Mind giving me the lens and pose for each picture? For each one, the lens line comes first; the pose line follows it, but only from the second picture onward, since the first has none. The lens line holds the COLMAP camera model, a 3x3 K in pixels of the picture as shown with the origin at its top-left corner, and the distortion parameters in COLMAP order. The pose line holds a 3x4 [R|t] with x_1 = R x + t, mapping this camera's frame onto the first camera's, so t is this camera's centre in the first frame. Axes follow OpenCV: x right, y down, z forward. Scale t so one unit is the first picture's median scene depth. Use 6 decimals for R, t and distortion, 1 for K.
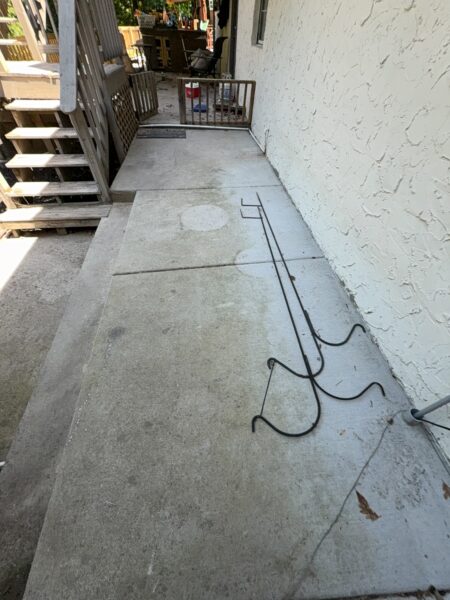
lens RADIAL K [[238.9, 0, 222.3], [0, 238.9, 301.2], [0, 0, 1]] dist [0.003072, 0.000062]
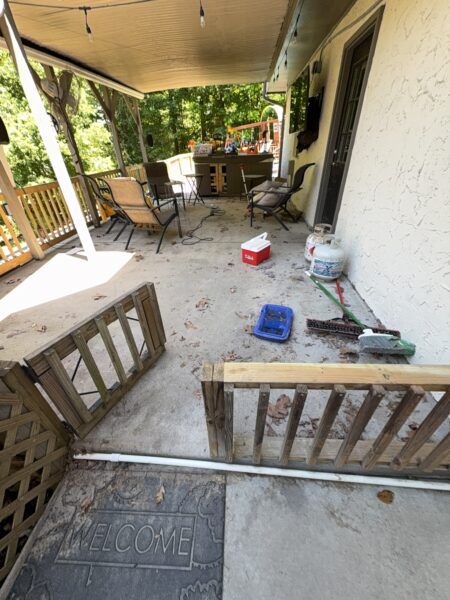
lens RADIAL K [[238.9, 0, 225.0], [0, 238.9, 301.3], [0, 0, 1]] dist [0.003072, 0.000062]
pose [[0.982700, 0.041149, -0.180575, -0.061504], [-0.087241, 0.962906, -0.255347, -0.441828], [0.163369, 0.266683, 0.949837, 0.353304]]
